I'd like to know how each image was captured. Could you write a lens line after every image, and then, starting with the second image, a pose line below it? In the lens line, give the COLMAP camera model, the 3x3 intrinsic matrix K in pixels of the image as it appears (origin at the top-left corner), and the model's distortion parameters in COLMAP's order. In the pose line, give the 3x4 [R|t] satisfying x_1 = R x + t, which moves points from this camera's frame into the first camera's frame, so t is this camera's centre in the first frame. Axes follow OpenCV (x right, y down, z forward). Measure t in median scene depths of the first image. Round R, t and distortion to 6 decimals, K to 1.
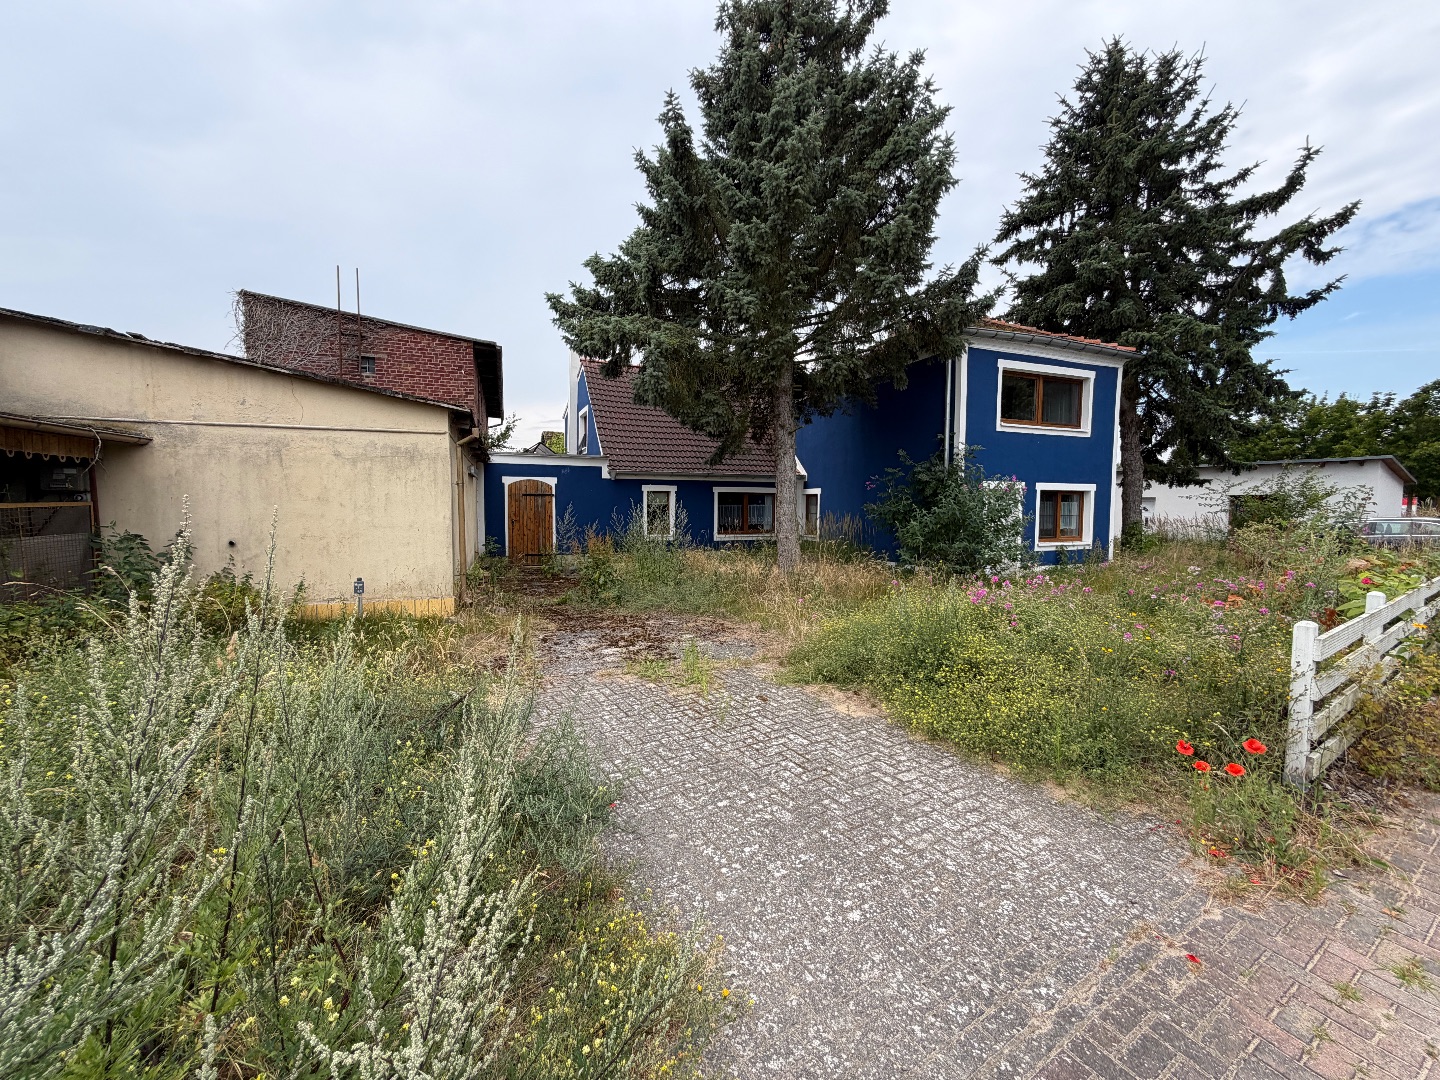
lens RADIAL K [[578.2, 0, 716.7], [0, 578.2, 543.0], [0, 0, 1]] dist [0.000924, -0.000577]
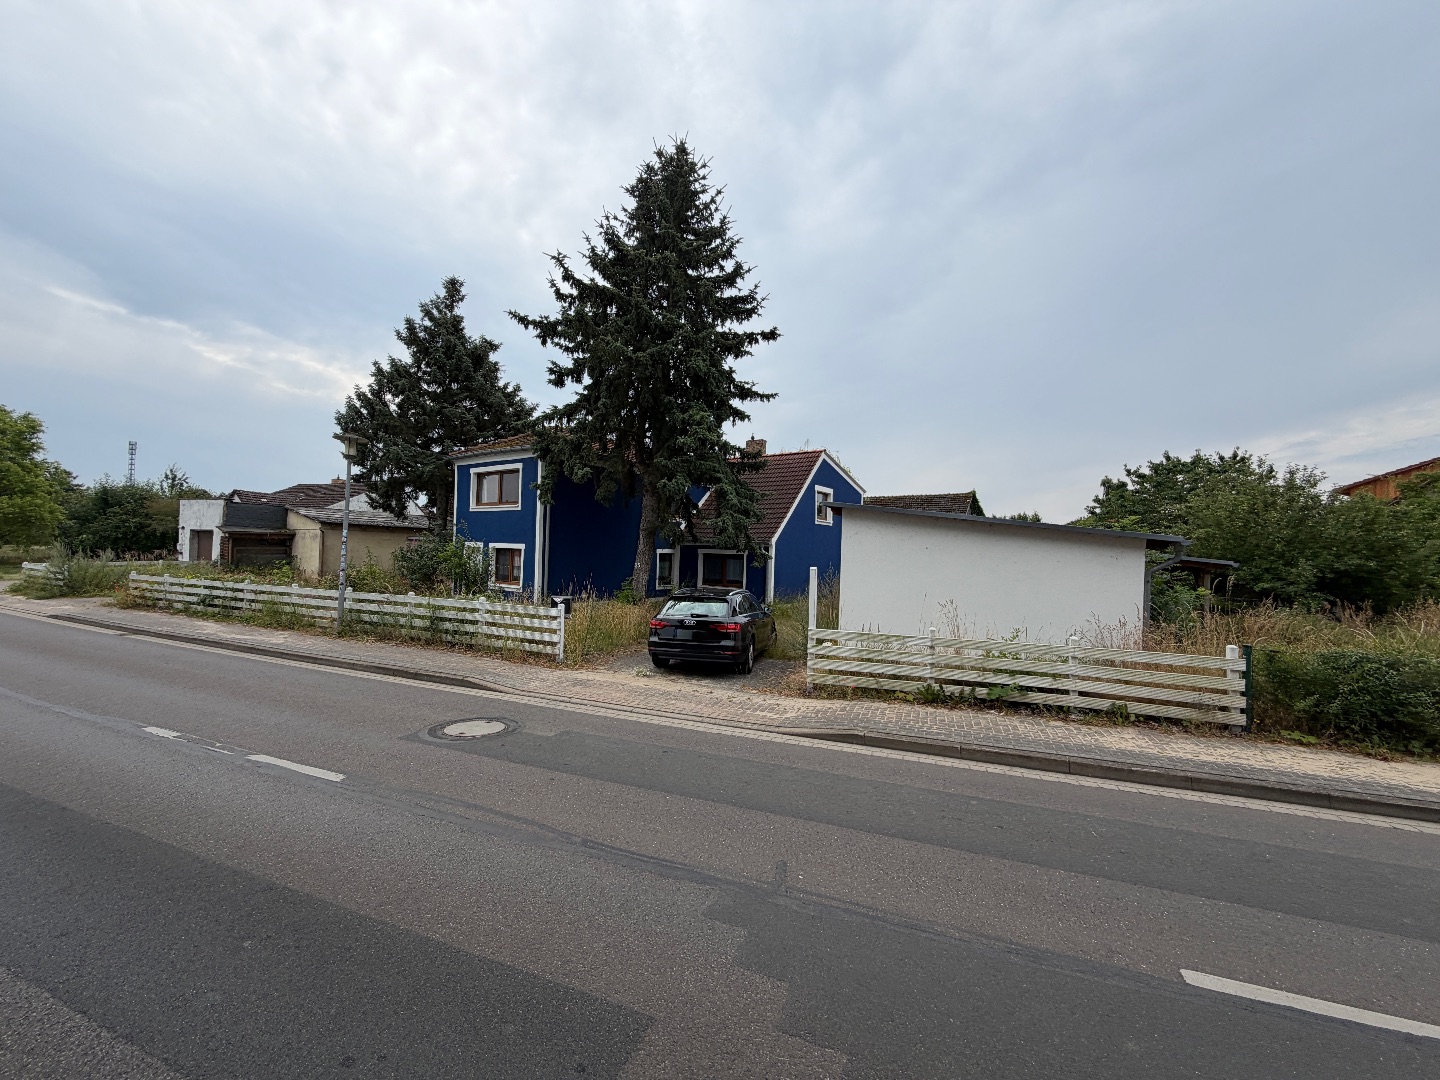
lens RADIAL K [[578.2, 0, 716.7], [0, 578.2, 543.0], [0, 0, 1]] dist [0.000924, -0.000577]
pose [[0.511373, -0.005767, -0.859339, 2.113592], [-0.093305, 0.993693, -0.062192, -0.064658], [0.854278, 0.111984, 0.507610, 0.728252]]
